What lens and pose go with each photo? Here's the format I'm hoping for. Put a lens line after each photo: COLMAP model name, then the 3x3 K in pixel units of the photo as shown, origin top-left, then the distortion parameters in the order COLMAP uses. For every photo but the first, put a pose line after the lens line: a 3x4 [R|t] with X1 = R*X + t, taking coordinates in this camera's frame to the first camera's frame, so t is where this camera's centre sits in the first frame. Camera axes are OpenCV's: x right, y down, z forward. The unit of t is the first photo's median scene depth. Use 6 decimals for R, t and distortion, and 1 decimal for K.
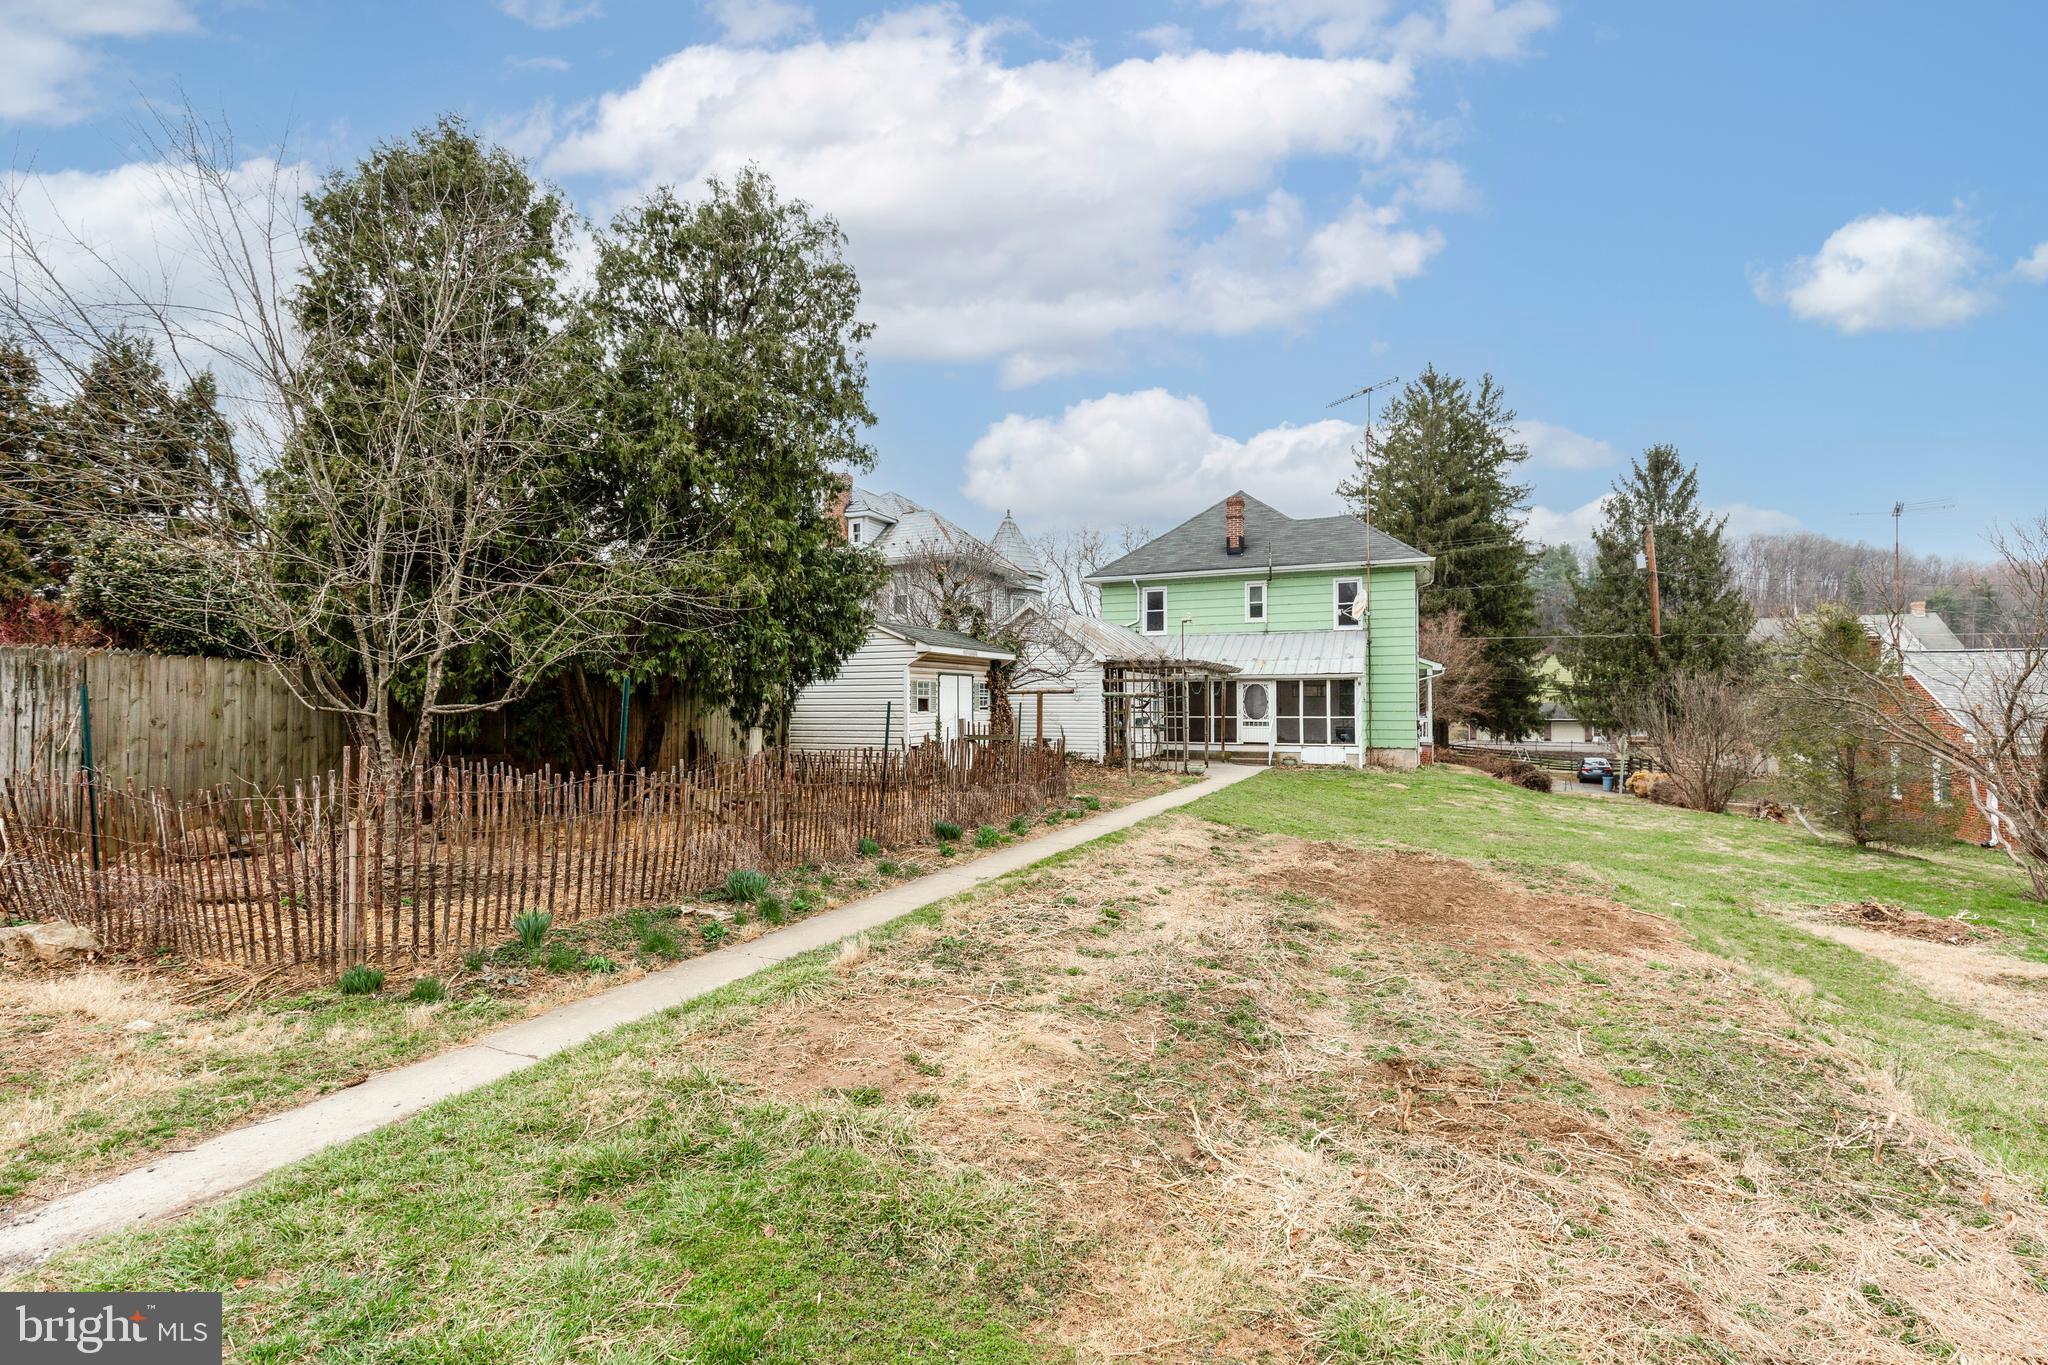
lens RADIAL K [[932.0, 0, 1022.2], [0, 932.0, 682.1], [0, 0, 1]] dist [0.014762, -0.003271]
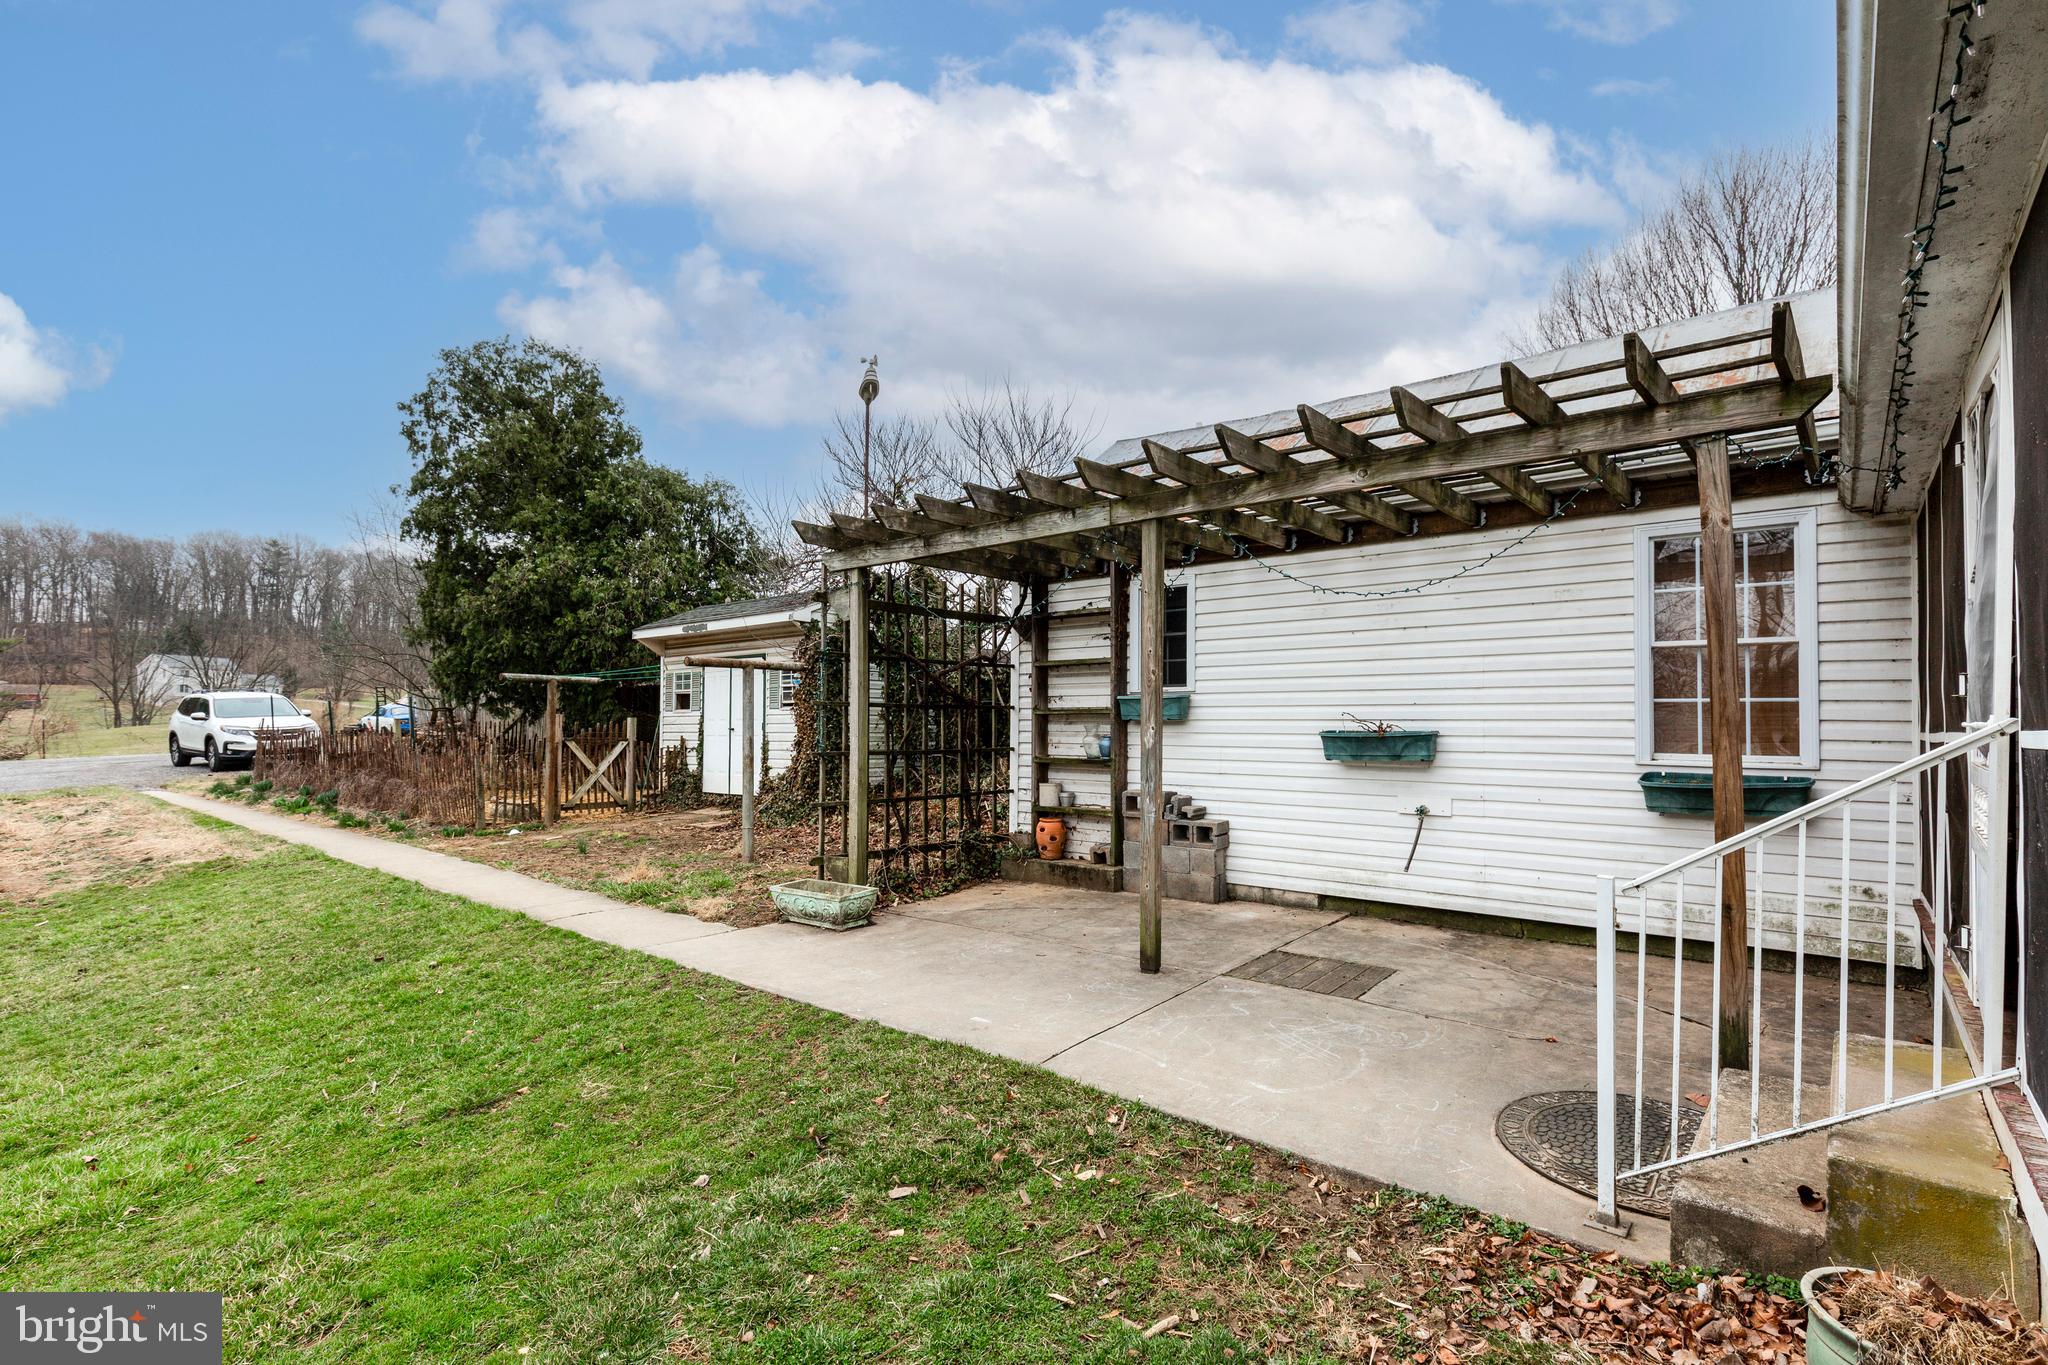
lens RADIAL K [[932.0, 0, 1008.9], [0, 932.0, 678.2], [0, 0, 1]] dist [0.014762, -0.003271]
pose [[-0.286025, -0.043458, -0.957236, 0.576904], [0.025120, 0.998288, -0.052828, 0.052538], [0.957893, -0.039156, -0.284444, 1.460818]]
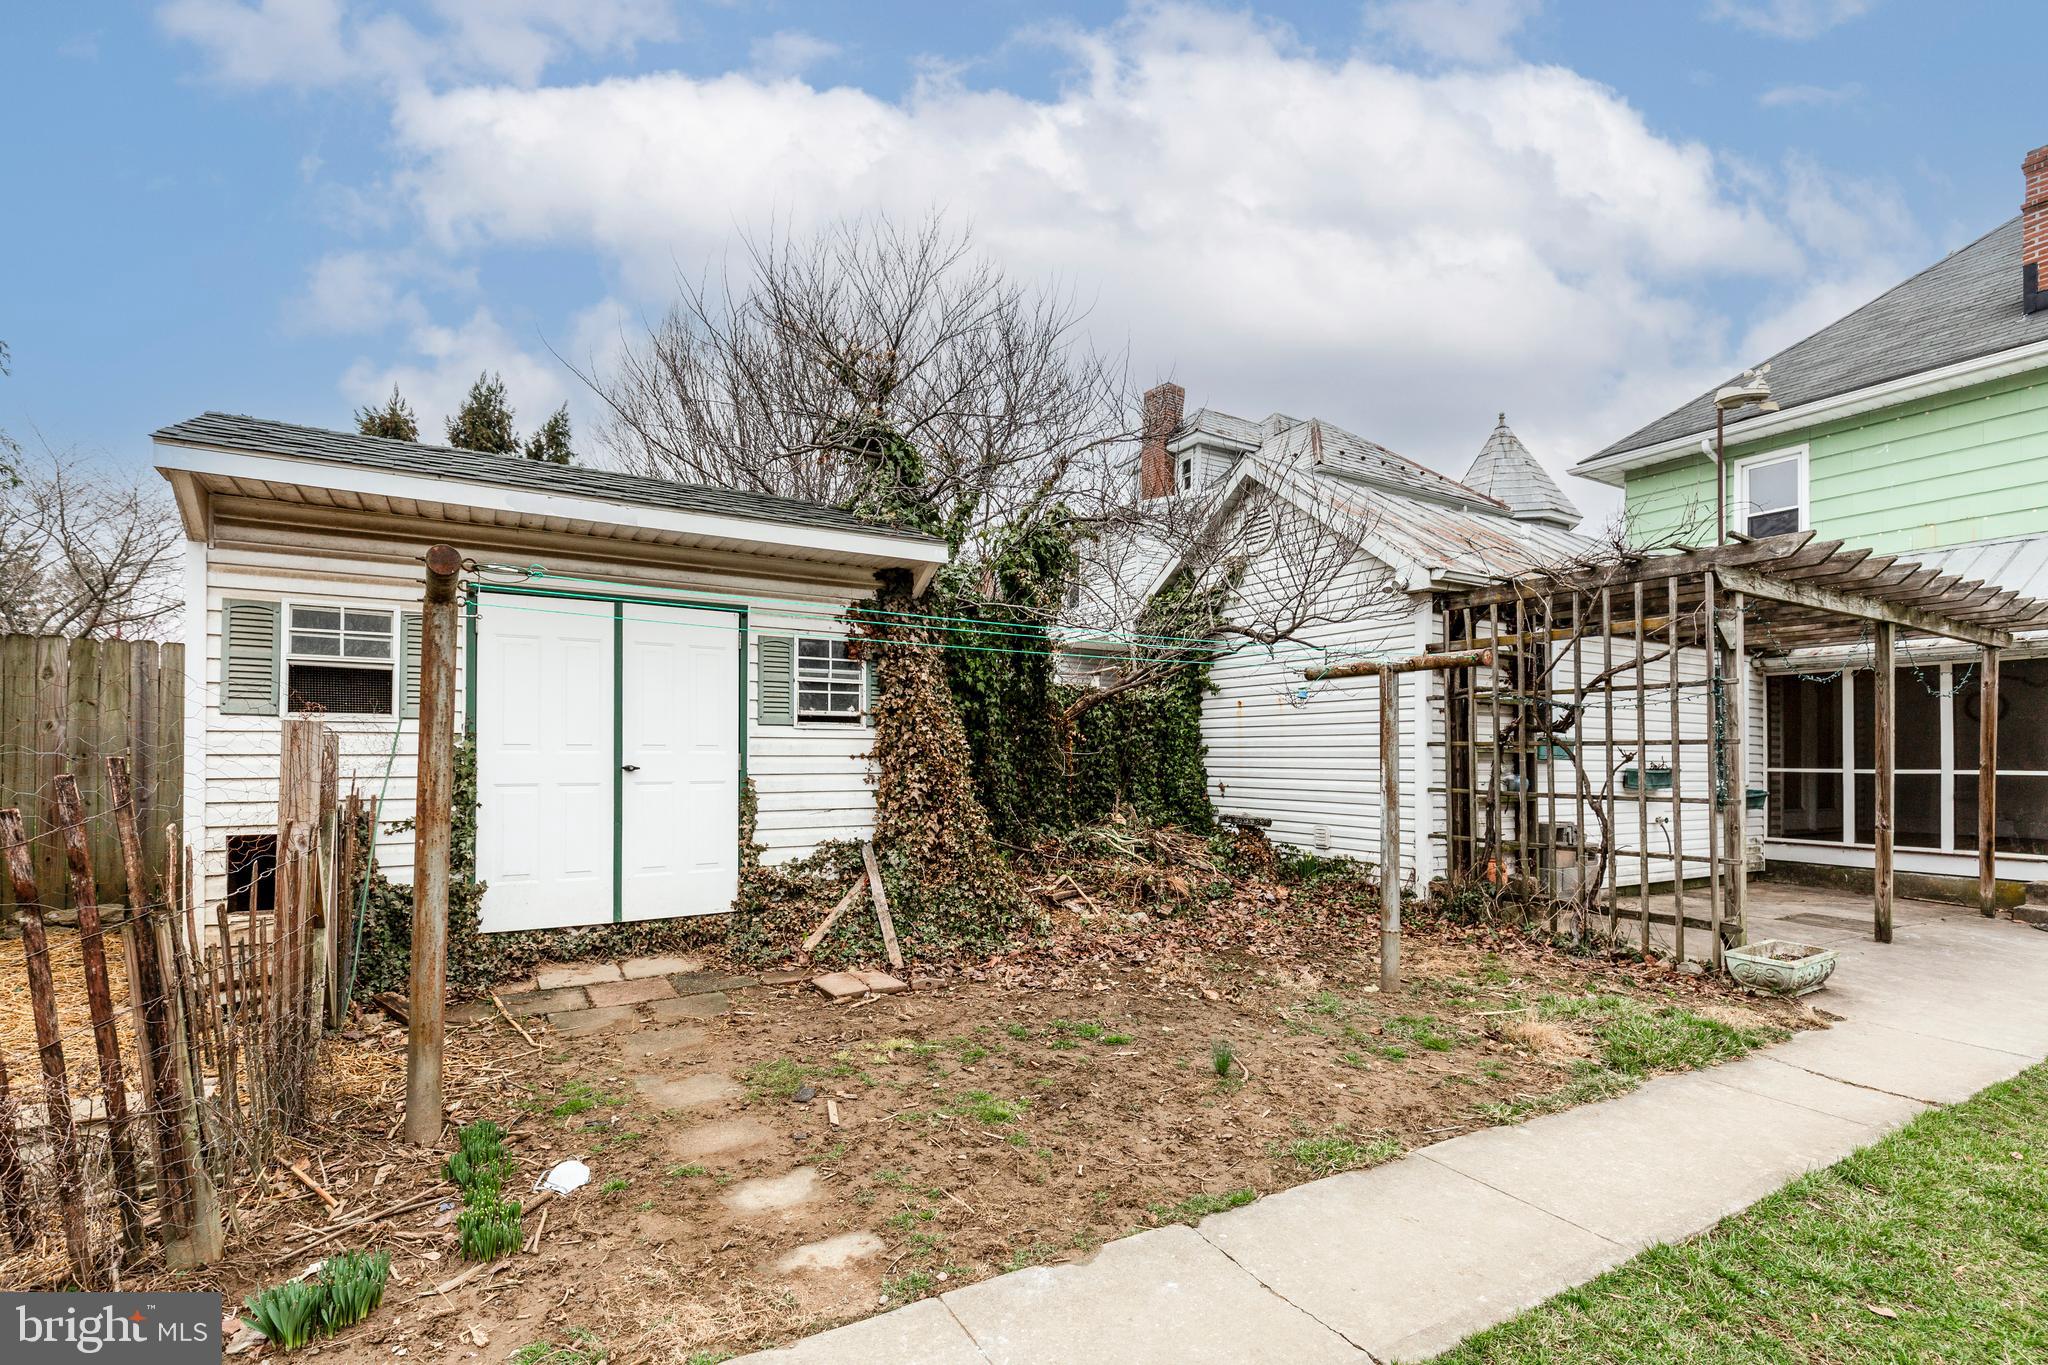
lens RADIAL K [[932.0, 0, 1035.1], [0, 932.0, 735.6], [0, 0, 1]] dist [0.014762, -0.003271]
pose [[0.808115, -0.005350, -0.589000, 0.224368], [0.004542, 0.999986, -0.002851, 0.038937], [0.589007, -0.000372, 0.808128, 0.867488]]
